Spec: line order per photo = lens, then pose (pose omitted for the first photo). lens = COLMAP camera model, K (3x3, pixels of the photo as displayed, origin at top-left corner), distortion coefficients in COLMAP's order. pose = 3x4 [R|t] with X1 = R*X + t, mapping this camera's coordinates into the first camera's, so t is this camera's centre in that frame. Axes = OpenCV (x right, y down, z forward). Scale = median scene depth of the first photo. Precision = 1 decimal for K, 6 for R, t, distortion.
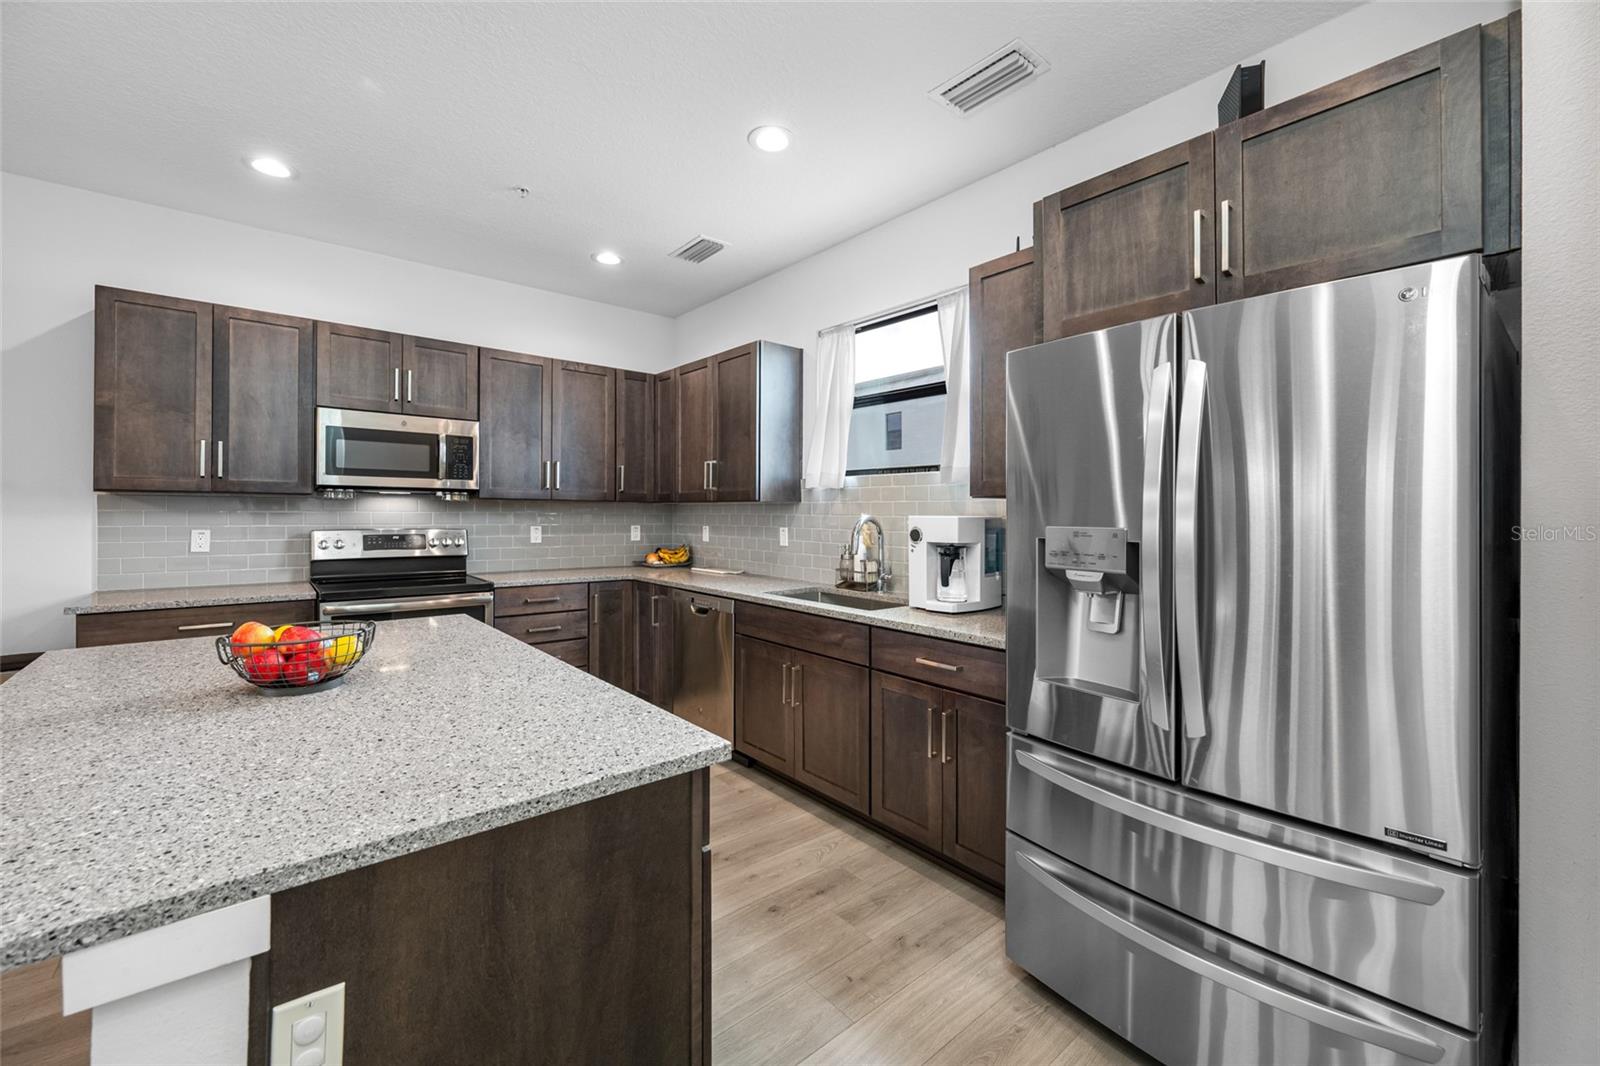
lens RADIAL K [[649.0, 0, 783.9], [0, 649.0, 508.7], [0, 0, 1]] dist [0.000033, 0.000042]
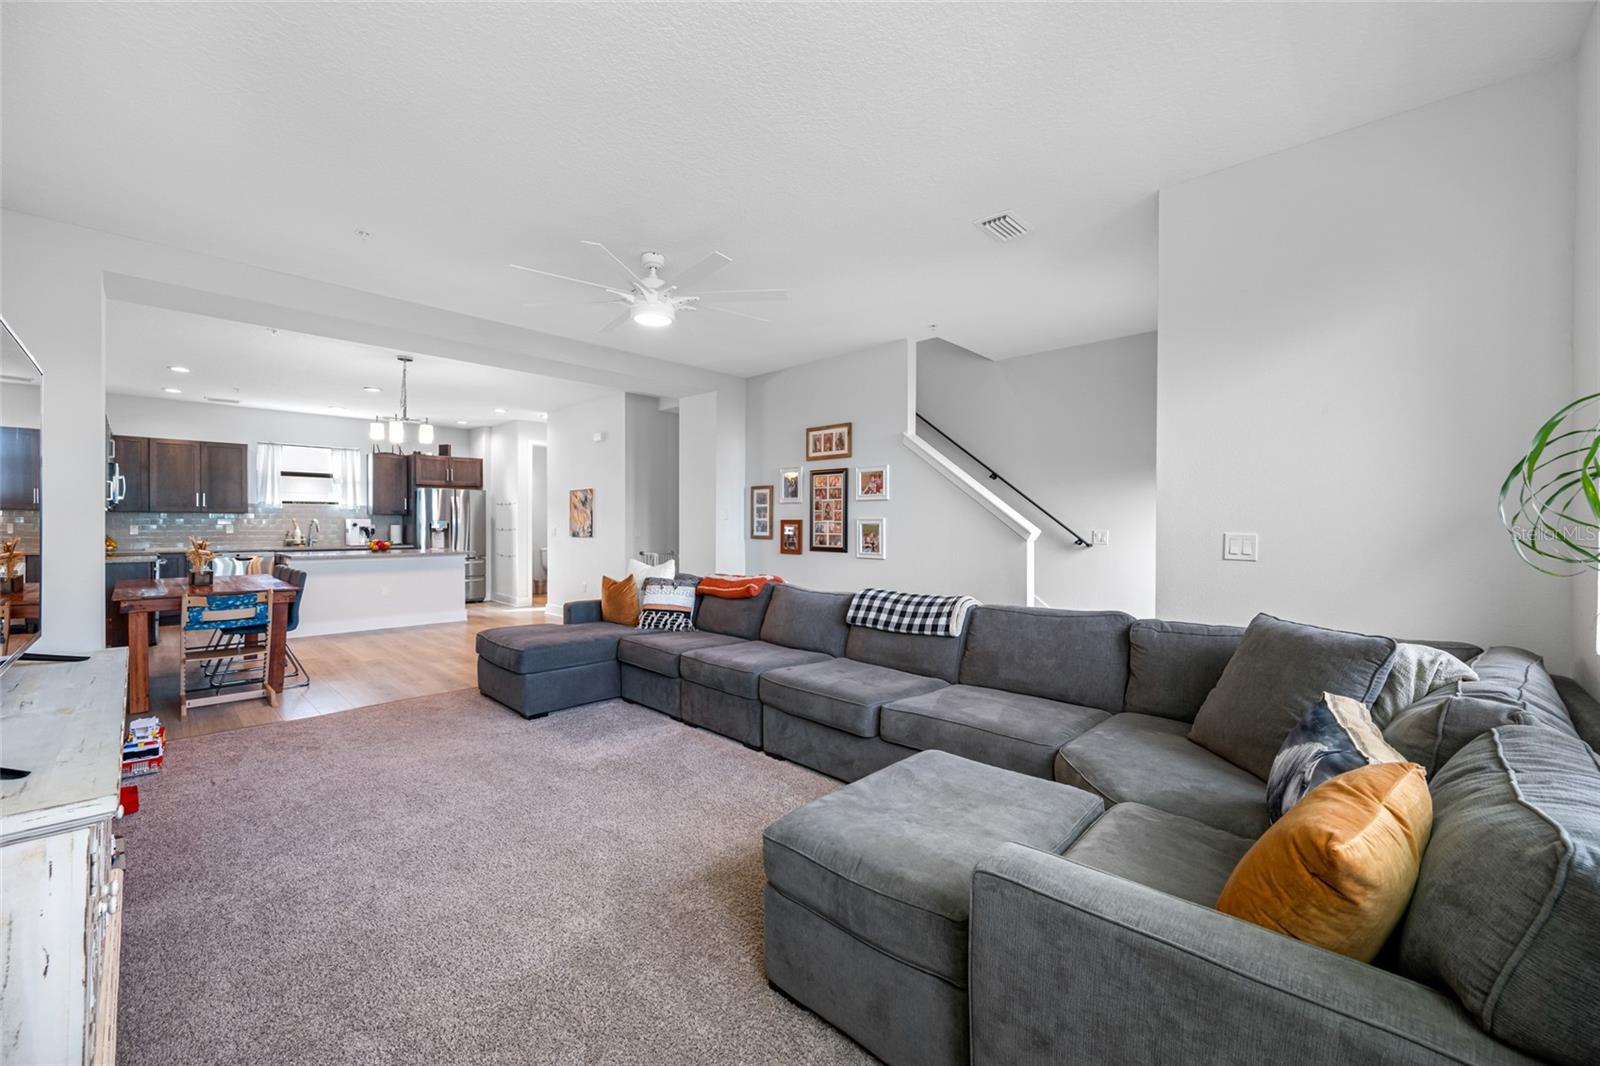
lens RADIAL K [[638.0, 0, 802.7], [0, 638.0, 528.1], [0, 0, 1]] dist [-0.000145, -0.000379]
pose [[-0.113484, -0.012850, 0.993457, -2.941627], [-0.008960, 0.999889, 0.011910, -0.004171], [-0.993499, -0.007550, -0.113587, -0.848631]]
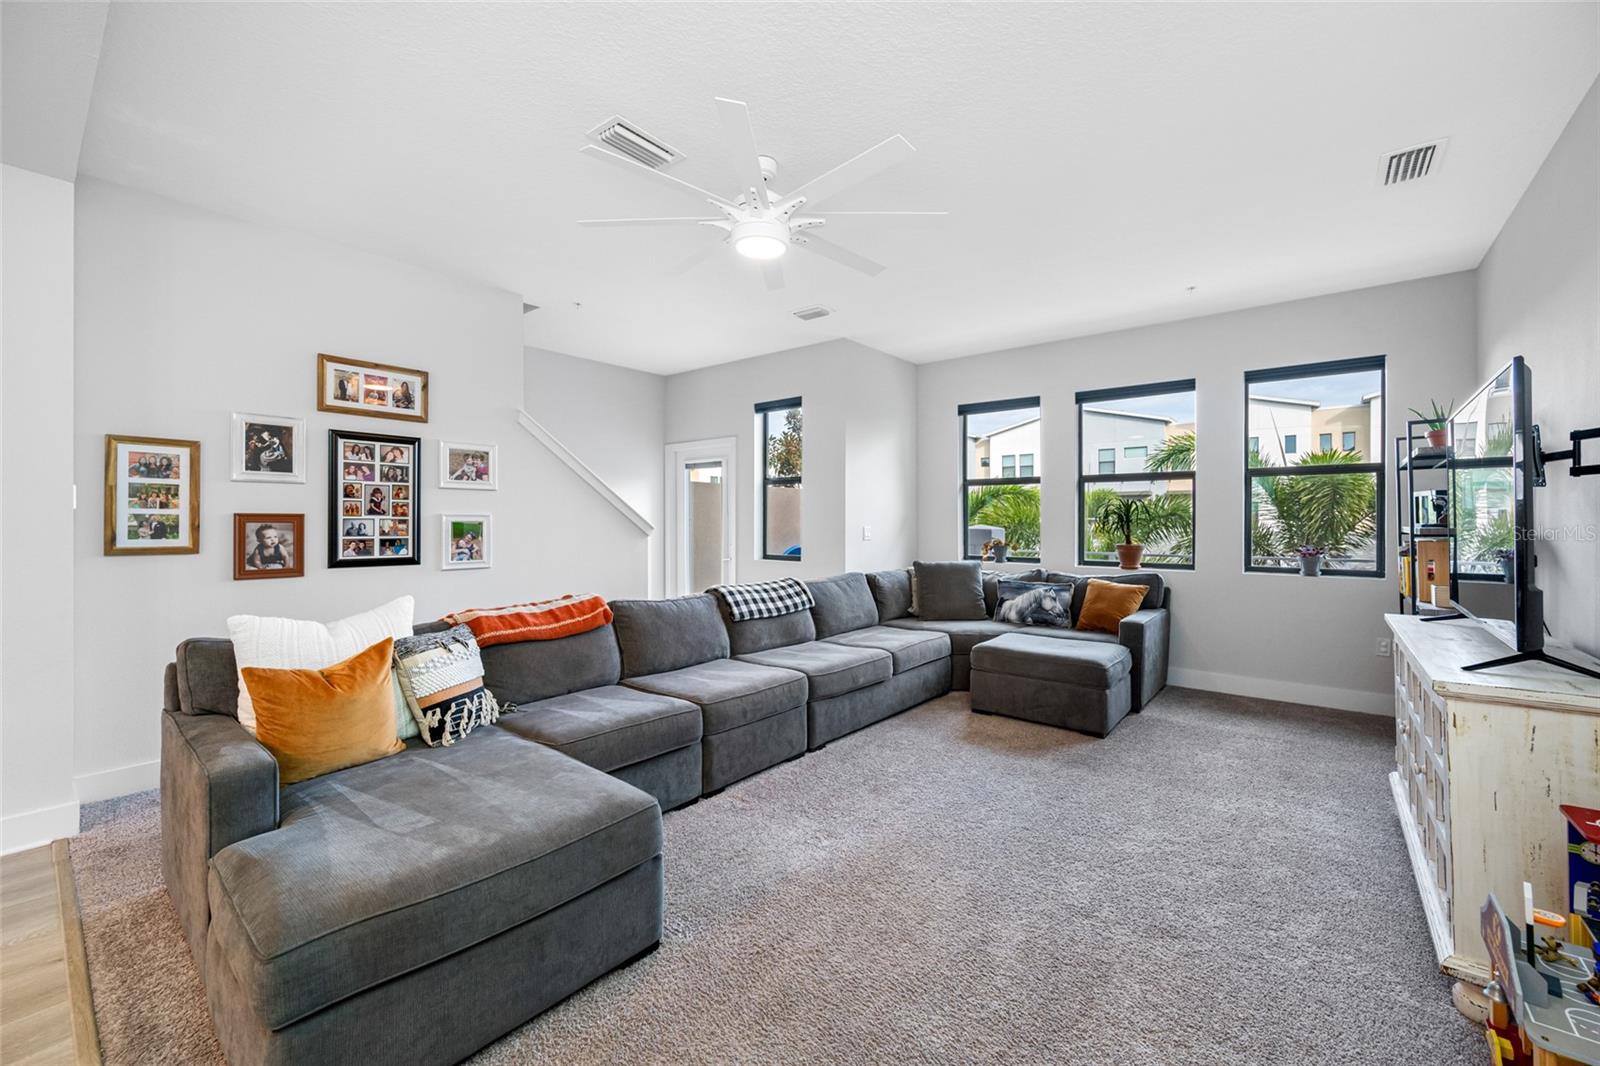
lens RADIAL K [[640.2, 0, 803.5], [0, 640.2, 521.7], [0, 0, 1]] dist [-0.002842, -0.000160]
pose [[-0.980017, -0.009459, -0.198688, -1.635456], [-0.008481, 0.999947, -0.005770, 0.005792], [0.198732, -0.003969, -0.980046, 0.152696]]
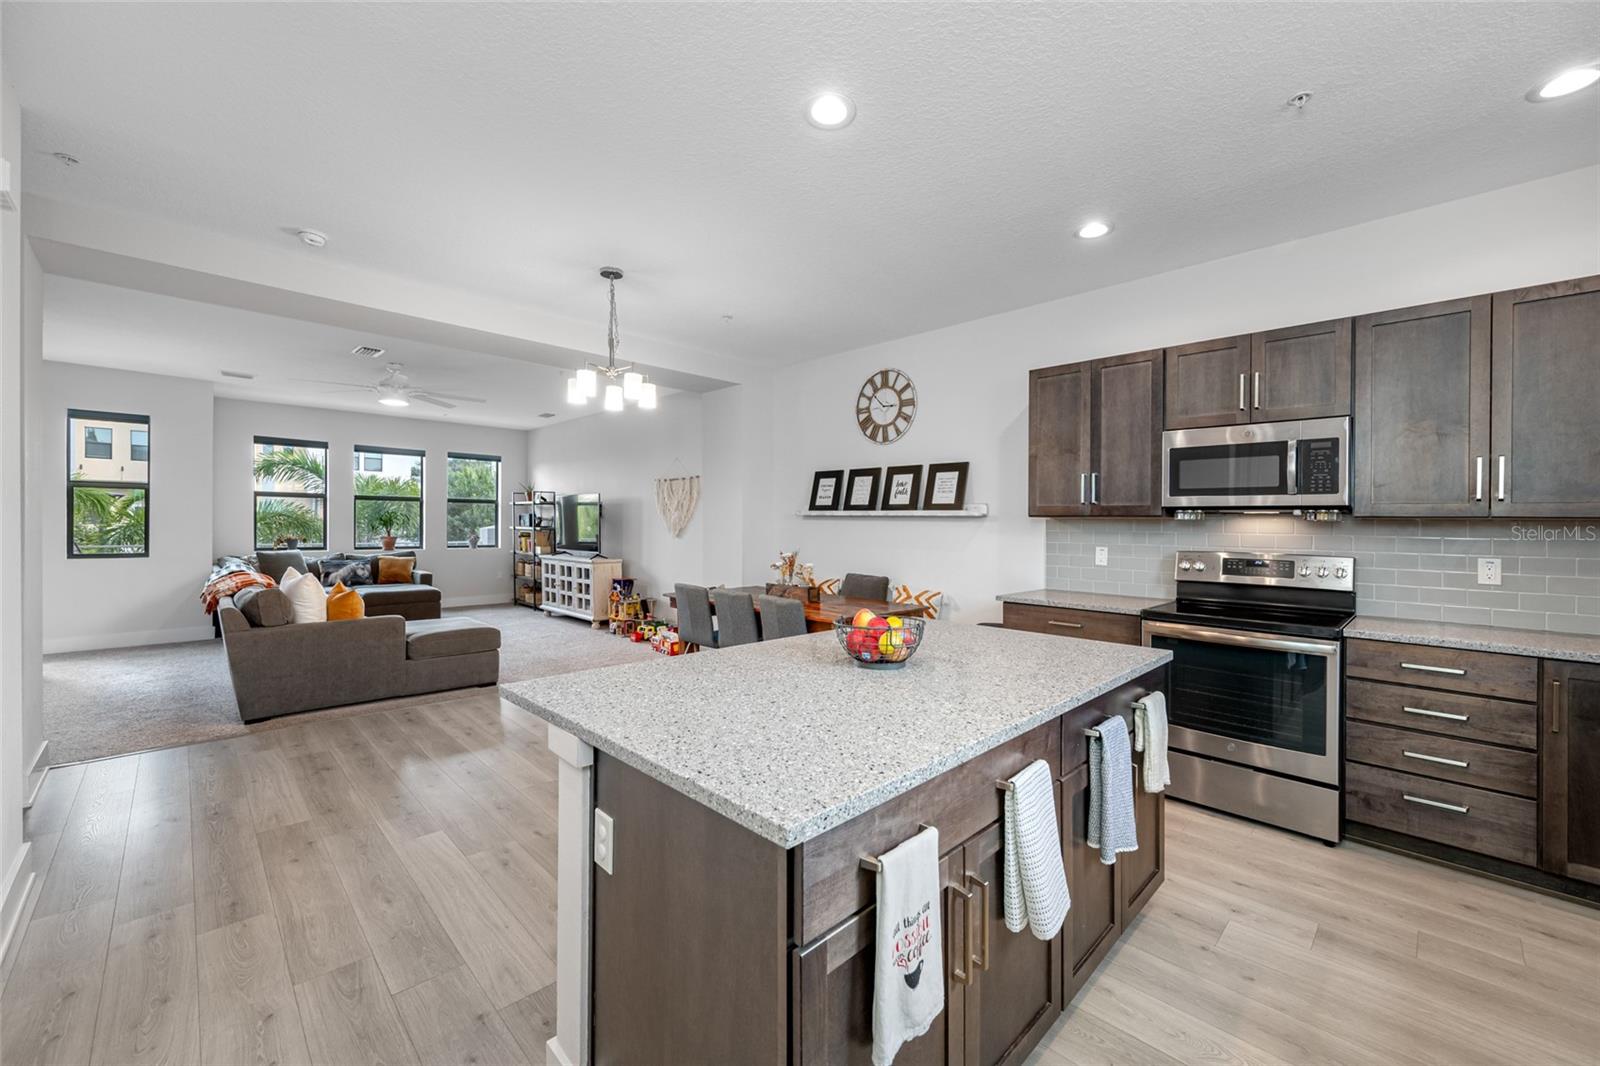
lens RADIAL K [[636.2, 0, 804.3], [0, 636.2, 531.1], [0, 0, 1]] dist [-0.000750, 0.000069]
pose [[0.087726, 0.004551, -0.996134, 0.246134], [-0.005240, 0.999978, 0.004107, 0.000858], [0.996131, 0.004860, 0.087748, 0.347072]]
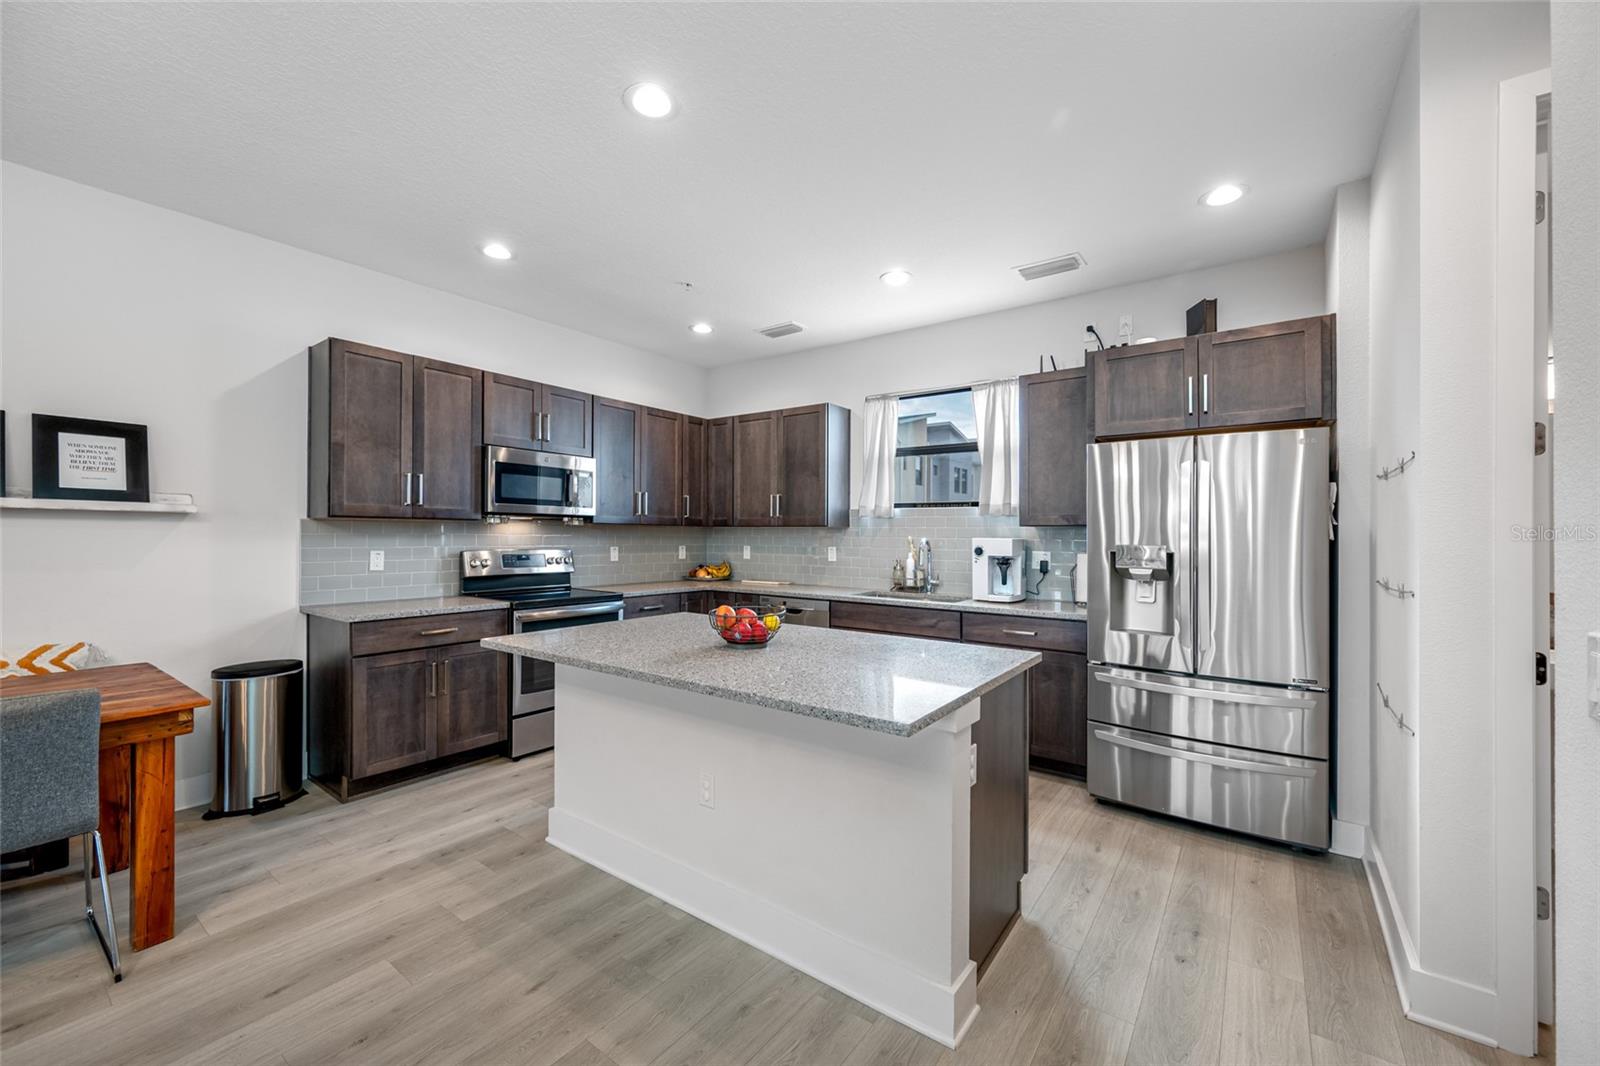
lens RADIAL K [[638.0, 0, 802.7], [0, 638.0, 528.1], [0, 0, 1]] dist [-0.000145, -0.000379]
pose [[0.968075, 0.003083, 0.250642, -0.466892], [-0.002640, 0.999994, -0.002104, -0.006541], [-0.250647, 0.001375, 0.968077, -0.261370]]
